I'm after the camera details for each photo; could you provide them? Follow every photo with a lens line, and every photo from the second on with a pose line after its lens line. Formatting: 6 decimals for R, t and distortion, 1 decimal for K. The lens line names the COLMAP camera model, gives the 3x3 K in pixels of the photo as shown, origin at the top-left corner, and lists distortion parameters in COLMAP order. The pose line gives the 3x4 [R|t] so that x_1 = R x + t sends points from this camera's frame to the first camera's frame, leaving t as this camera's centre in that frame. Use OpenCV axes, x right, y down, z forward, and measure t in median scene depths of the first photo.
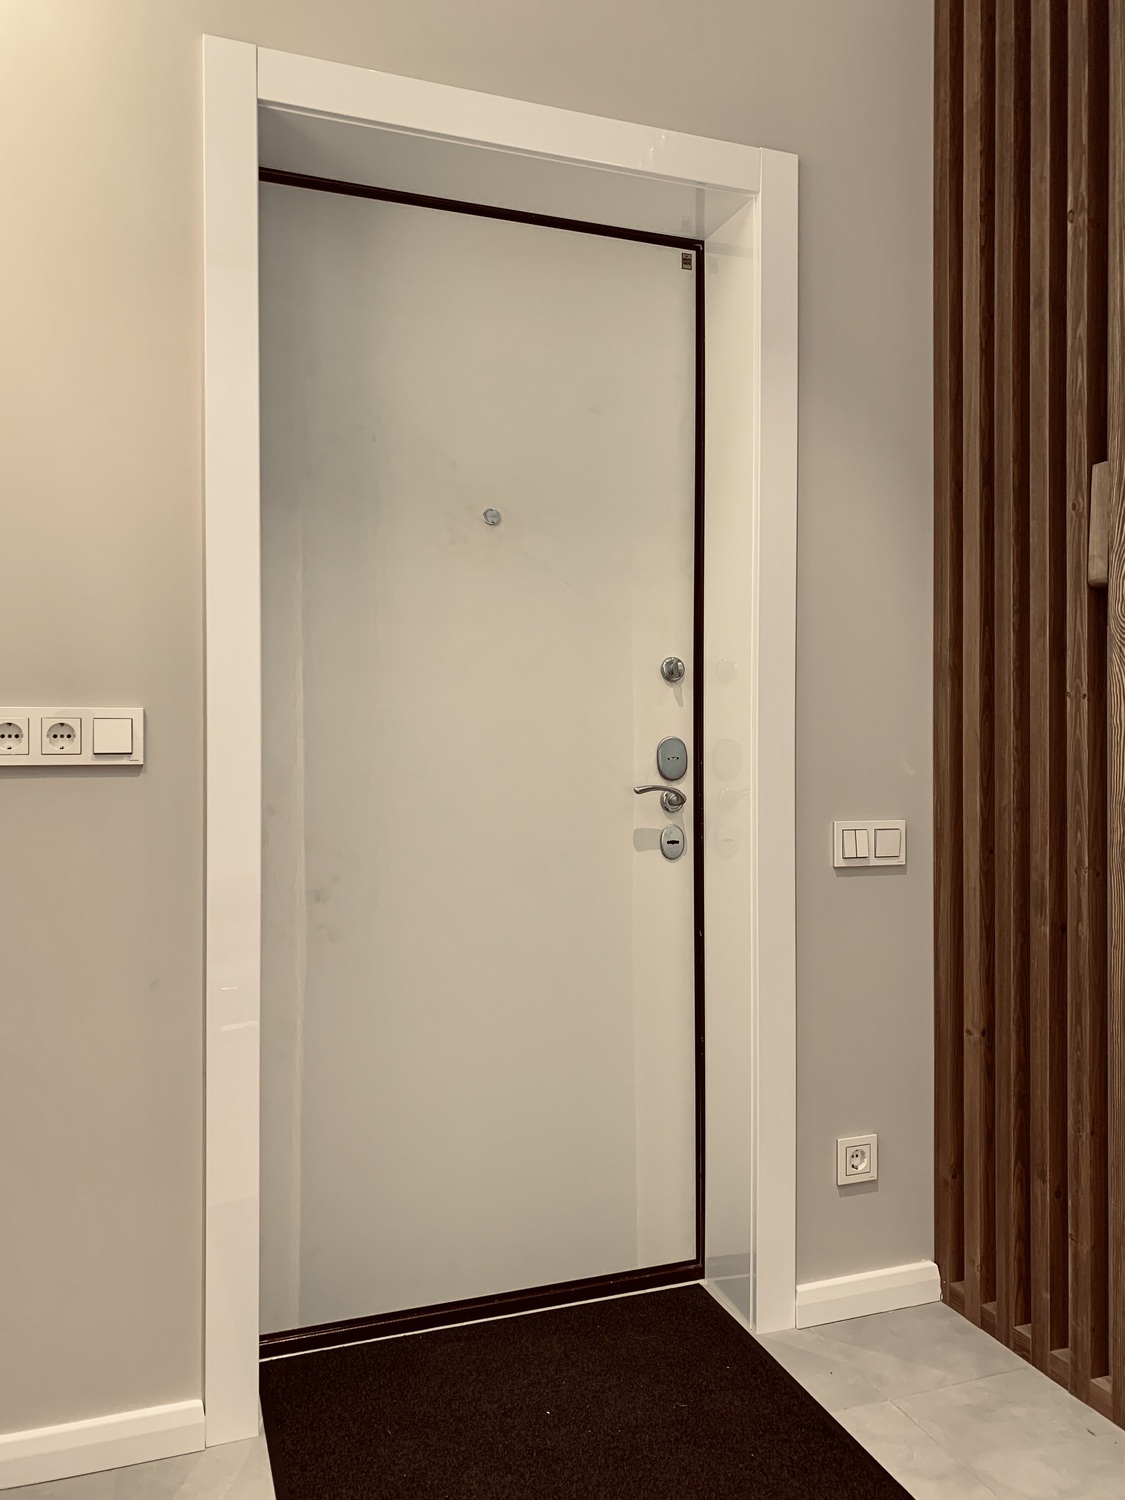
lens RADIAL K [[1134.7, 0, 562.5], [0, 1134.7, 750.0], [0, 0, 1]] dist [0.006106, 0.002743]
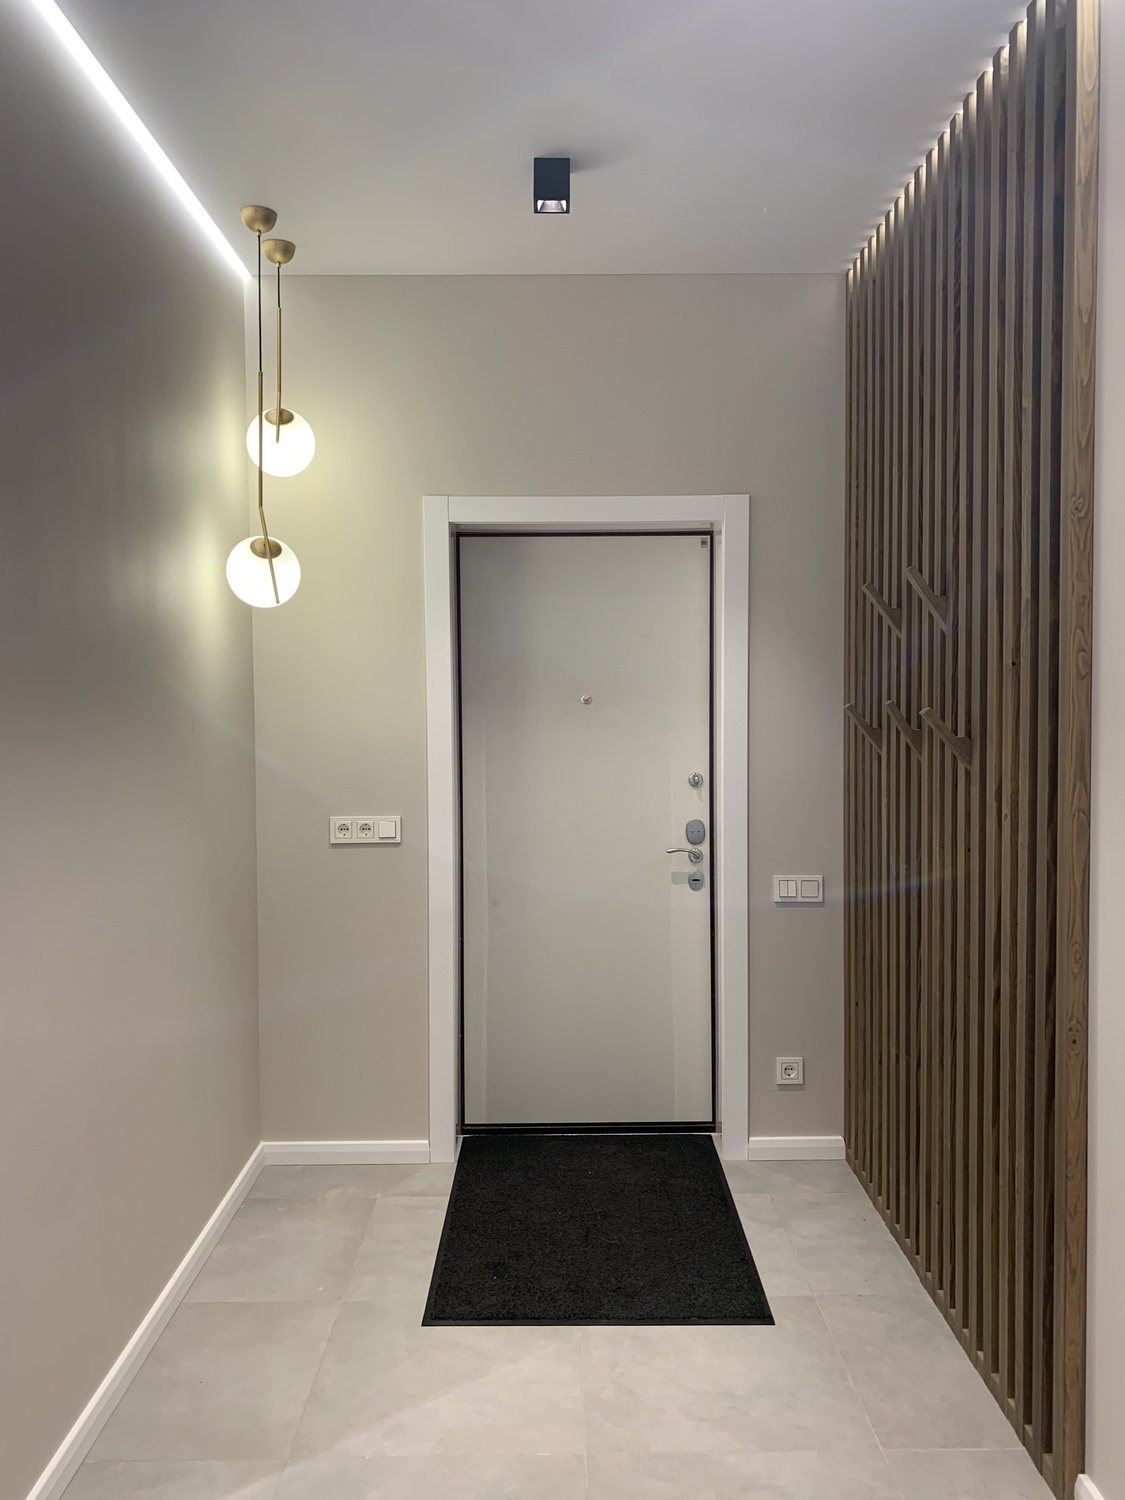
lens RADIAL K [[1138.0, 0, 561.3], [0, 1138.0, 724.0], [0, 0, 1]] dist [-0.000656, -0.003823]
pose [[0.942173, 0.003595, -0.335108, 0.509280], [0.004194, 0.999738, 0.022516, -0.207000], [0.335101, -0.022620, 0.941911, -0.733421]]
